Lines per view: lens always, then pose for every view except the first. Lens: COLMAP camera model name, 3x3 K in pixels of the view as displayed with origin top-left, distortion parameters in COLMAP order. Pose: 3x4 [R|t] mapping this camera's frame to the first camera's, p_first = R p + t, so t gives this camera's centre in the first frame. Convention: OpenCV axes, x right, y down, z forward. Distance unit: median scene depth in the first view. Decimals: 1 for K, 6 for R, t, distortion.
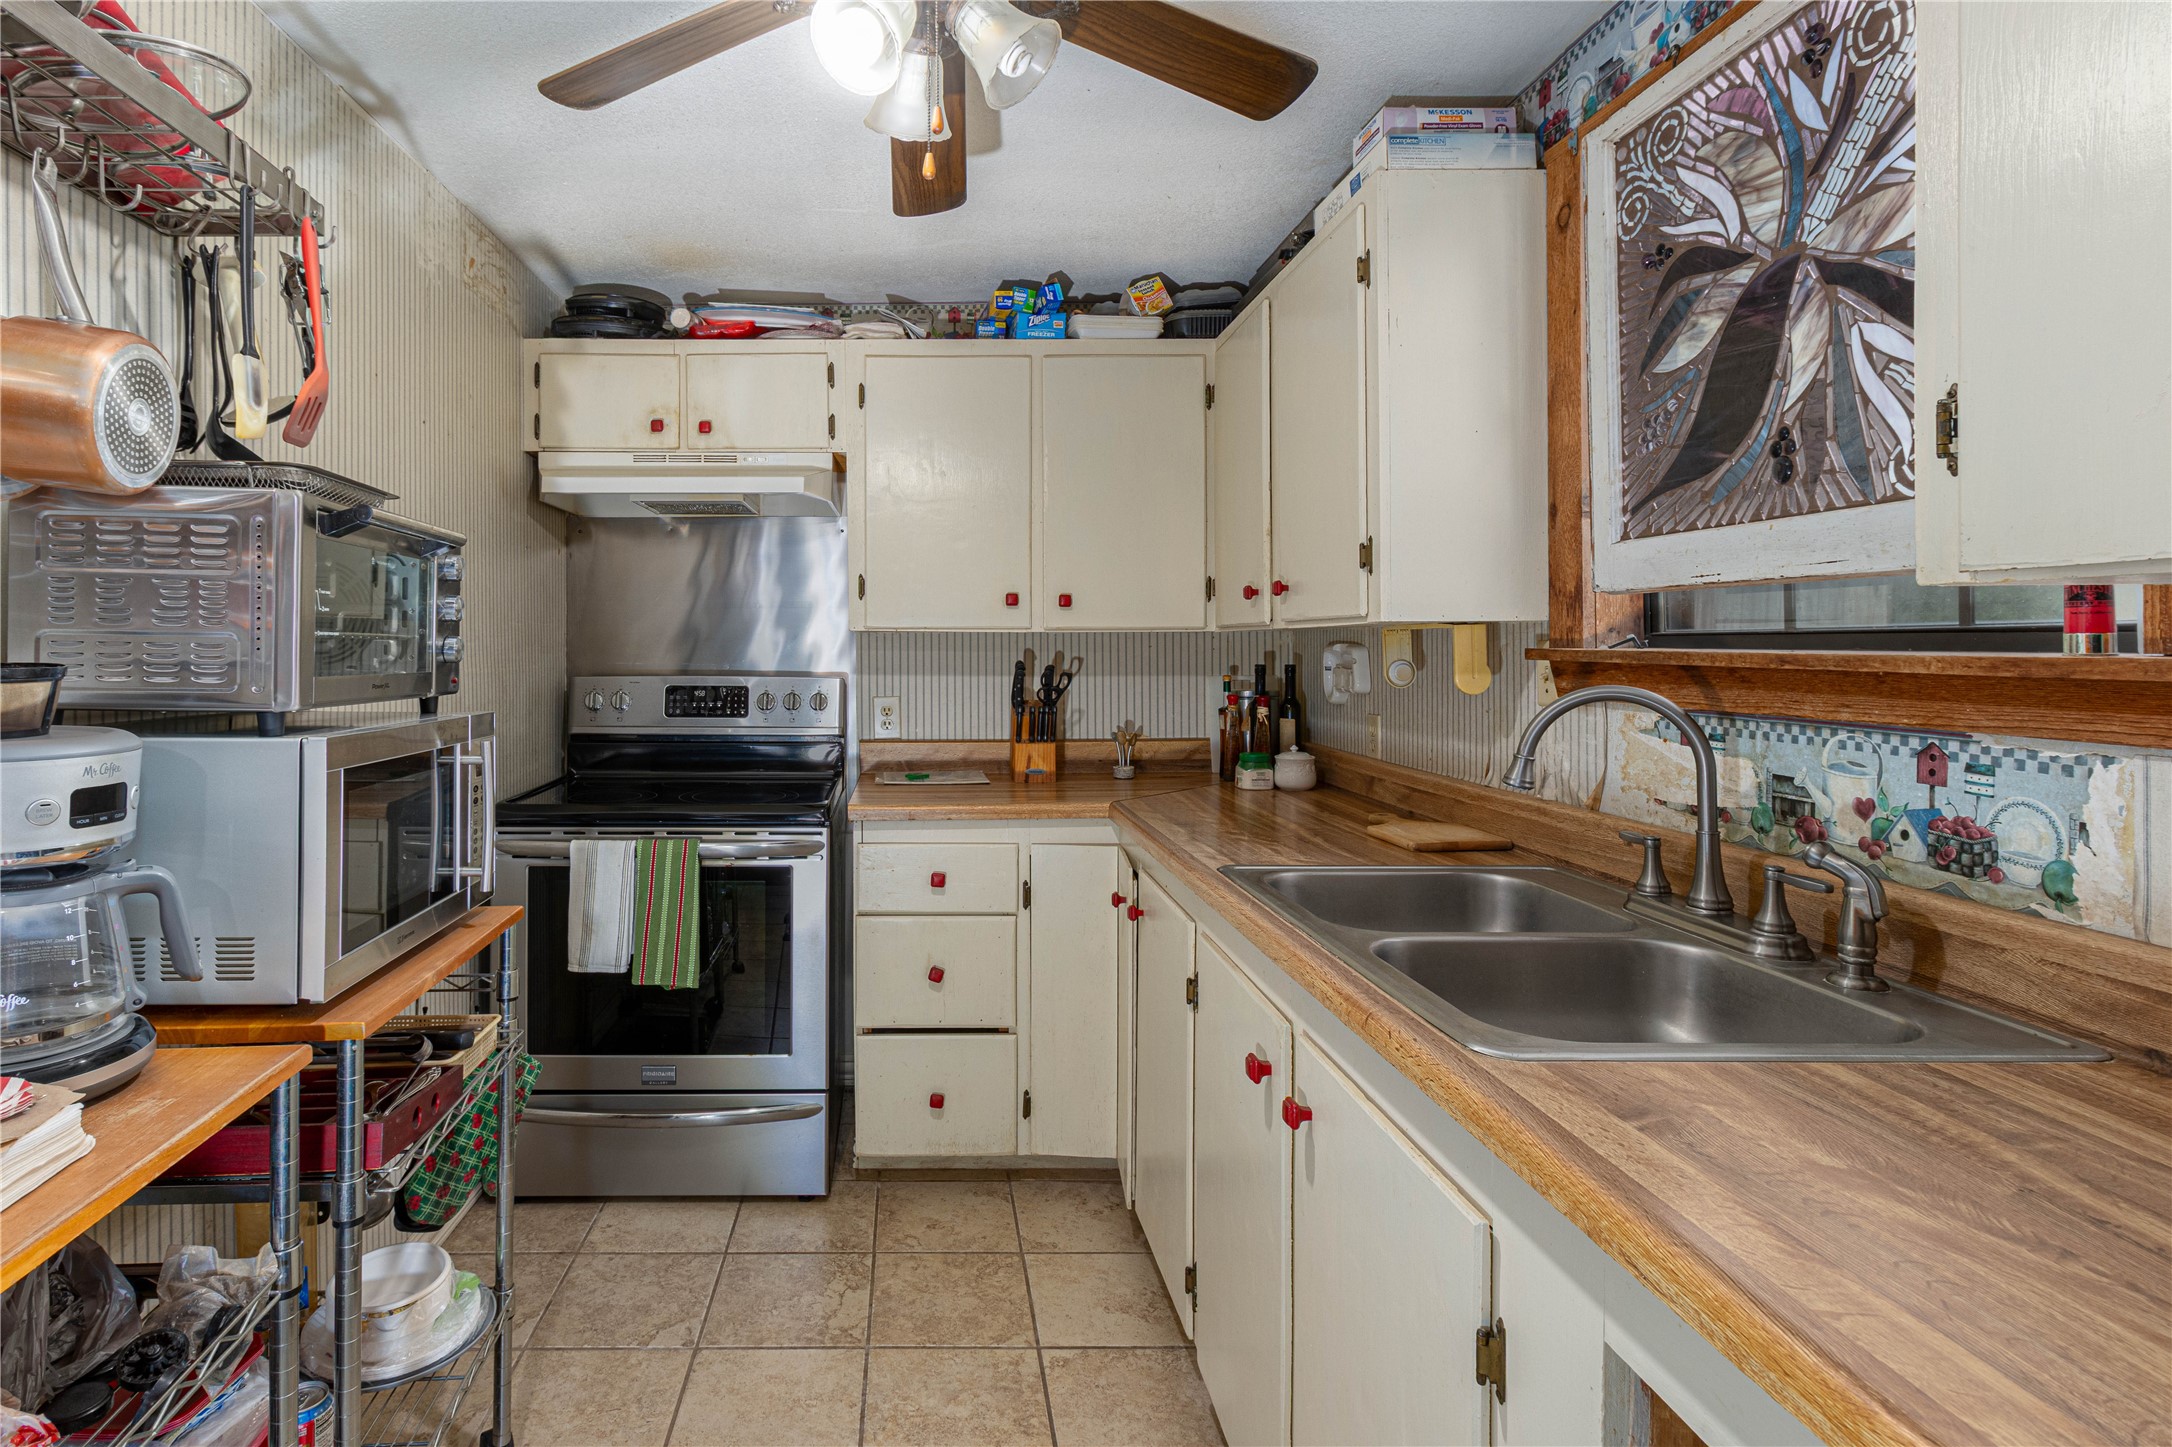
lens RADIAL K [[1079.8, 0, 907.7], [0, 1079.8, 647.7], [0, 0, 1]] dist [0.002126, -0.000160]
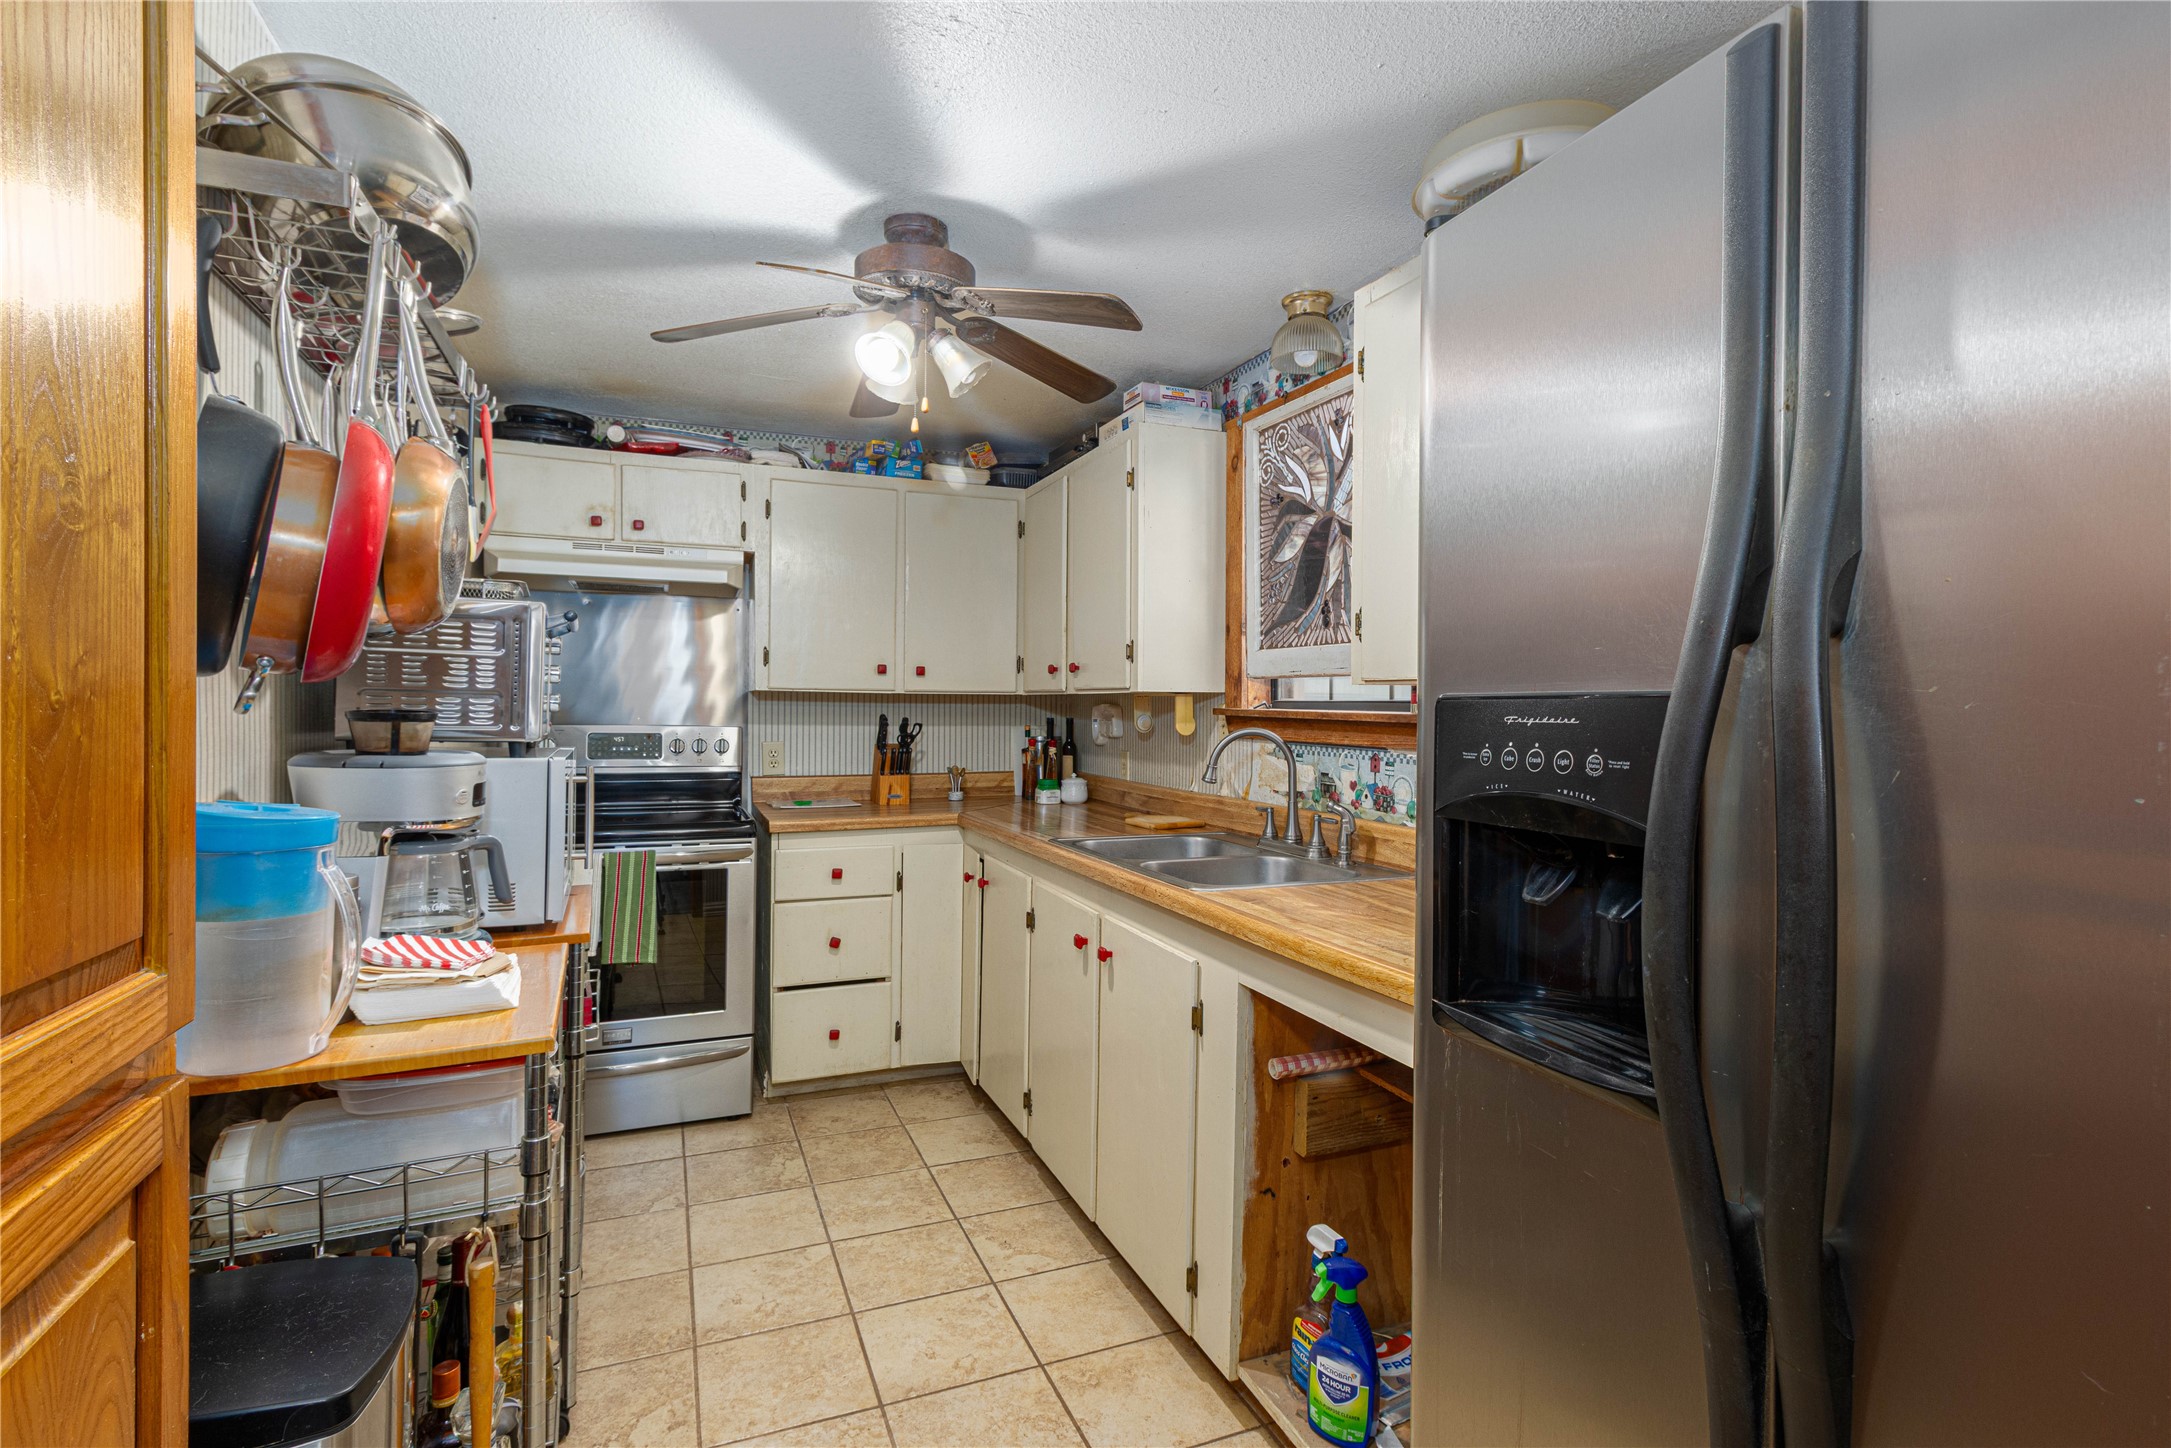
lens RADIAL K [[1015.9, 0, 1091.9], [0, 1015.9, 714.3], [0, 0, 1]] dist [-0.000722, 0.000144]
pose [[0.920121, 0.006594, 0.391579, -0.227631], [-0.010237, 0.999922, 0.007217, 0.000295], [-0.391501, -0.010649, 0.920116, -0.392860]]
